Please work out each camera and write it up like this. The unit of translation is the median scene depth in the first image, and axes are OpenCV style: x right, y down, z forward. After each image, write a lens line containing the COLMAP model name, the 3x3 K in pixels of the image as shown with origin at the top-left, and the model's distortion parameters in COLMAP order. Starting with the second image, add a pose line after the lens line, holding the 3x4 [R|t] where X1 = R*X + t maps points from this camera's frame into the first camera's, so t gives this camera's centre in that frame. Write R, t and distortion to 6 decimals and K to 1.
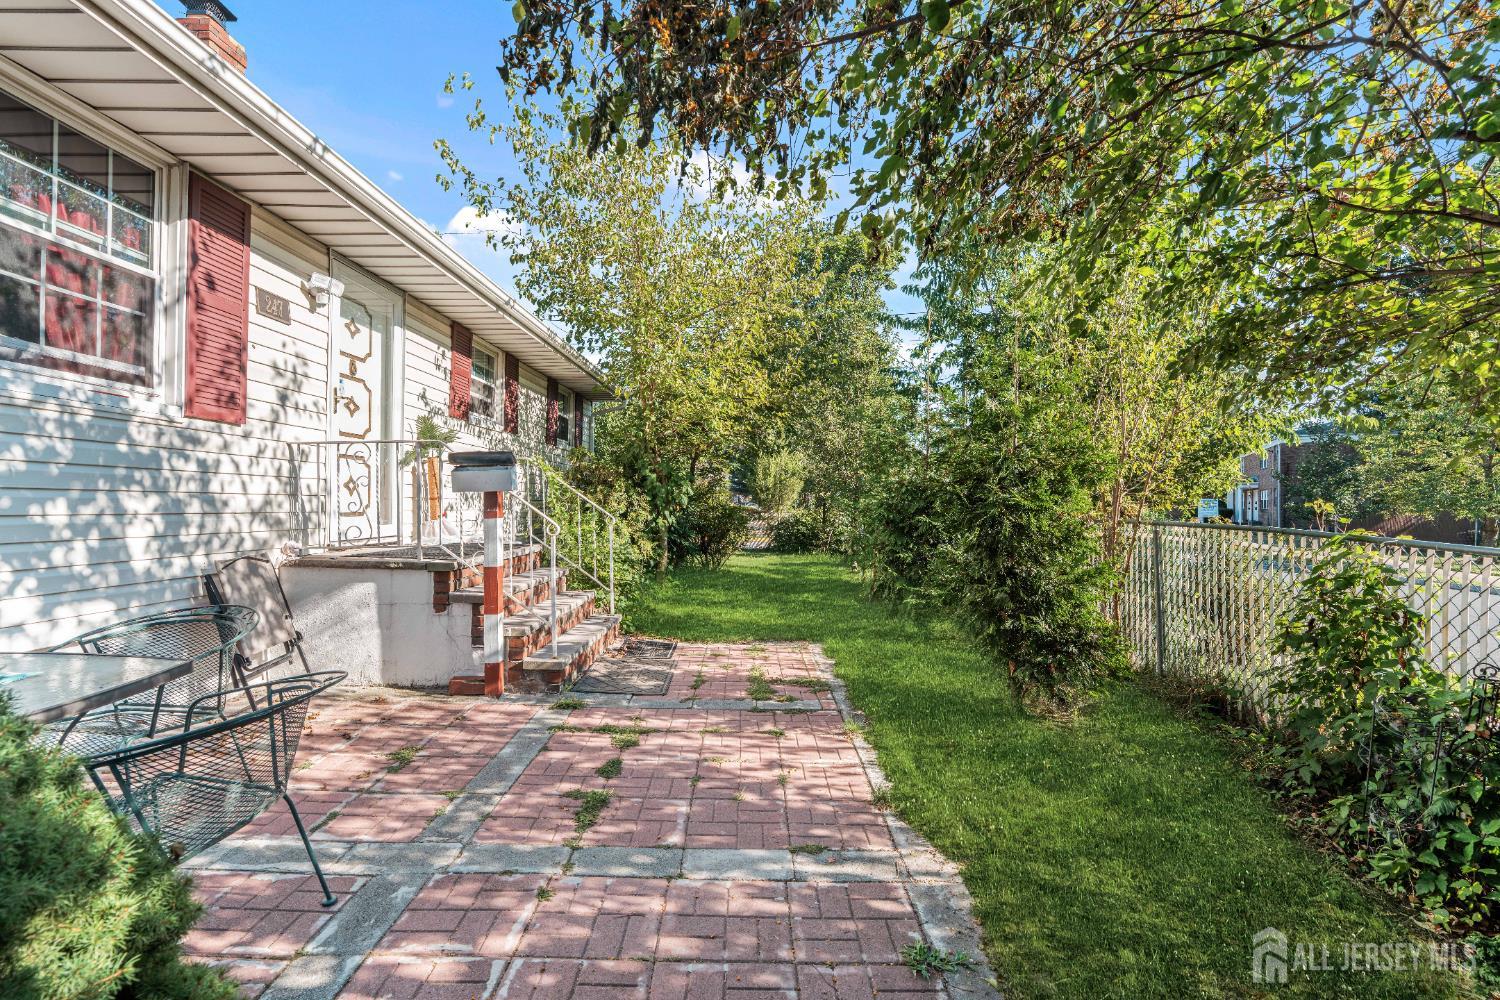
lens RADIAL K [[683.7, 0, 750.0], [0, 683.7, 500.0], [0, 0, 1]] dist [-0.000131, 0.000041]
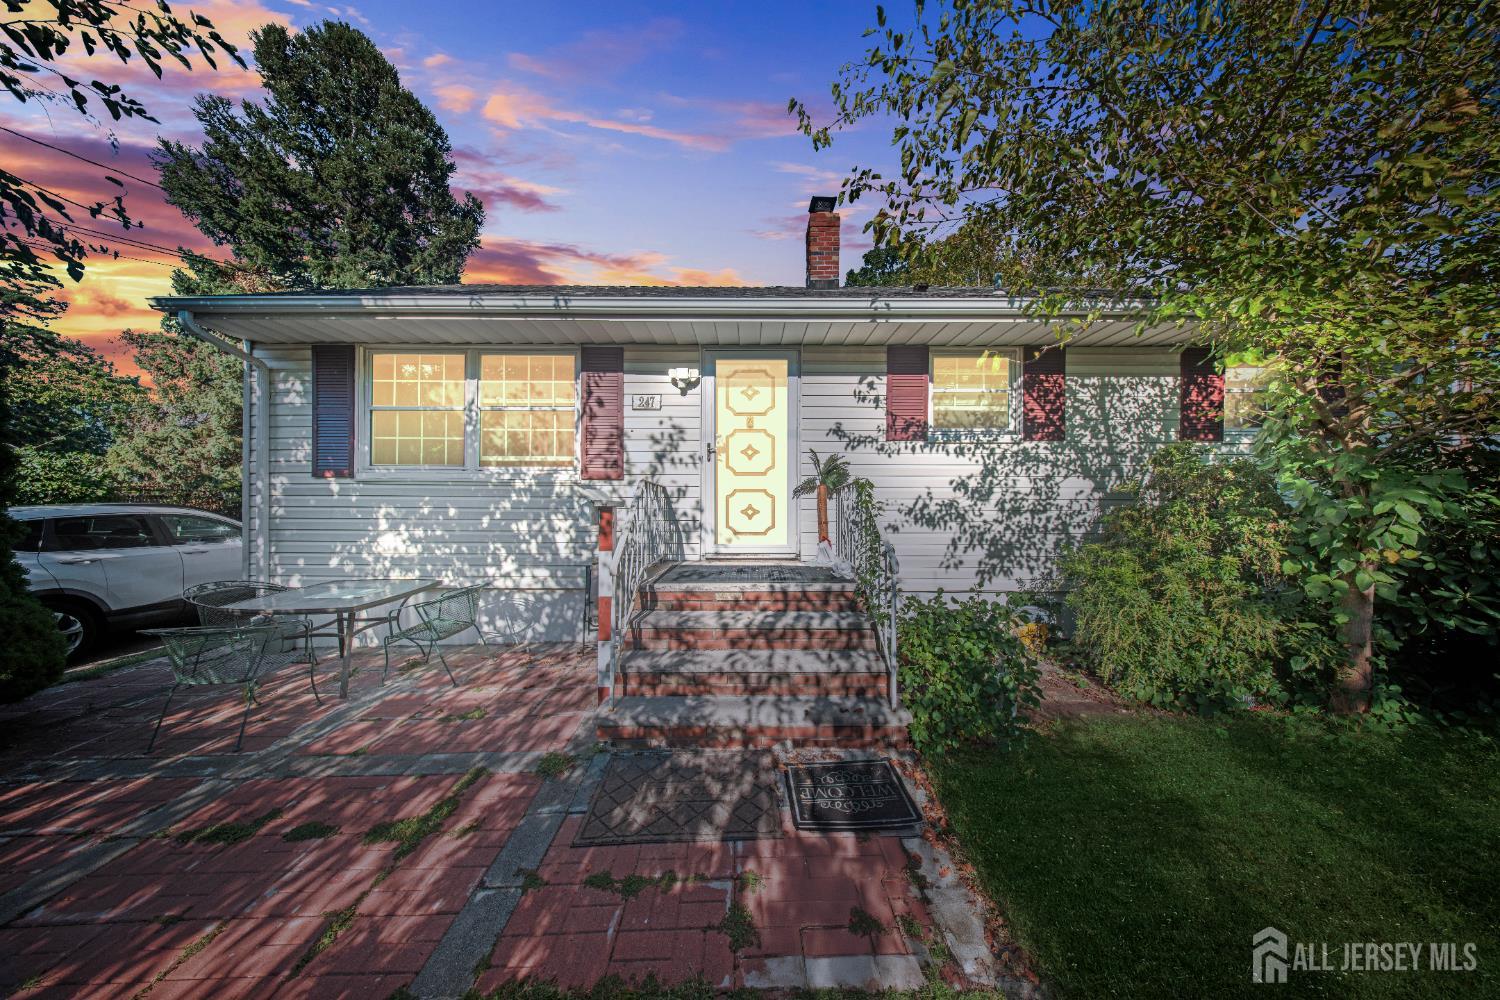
lens RADIAL K [[425.8, 0, 750.0], [0, 425.8, 500.0], [0, 0, 1]] dist [-0.000154, -0.000019]
pose [[0.006805, -0.016639, -0.999838, 0.339502], [-0.002132, 0.999859, -0.016654, -0.040989], [0.999975, 0.002245, 0.006768, 1.389698]]
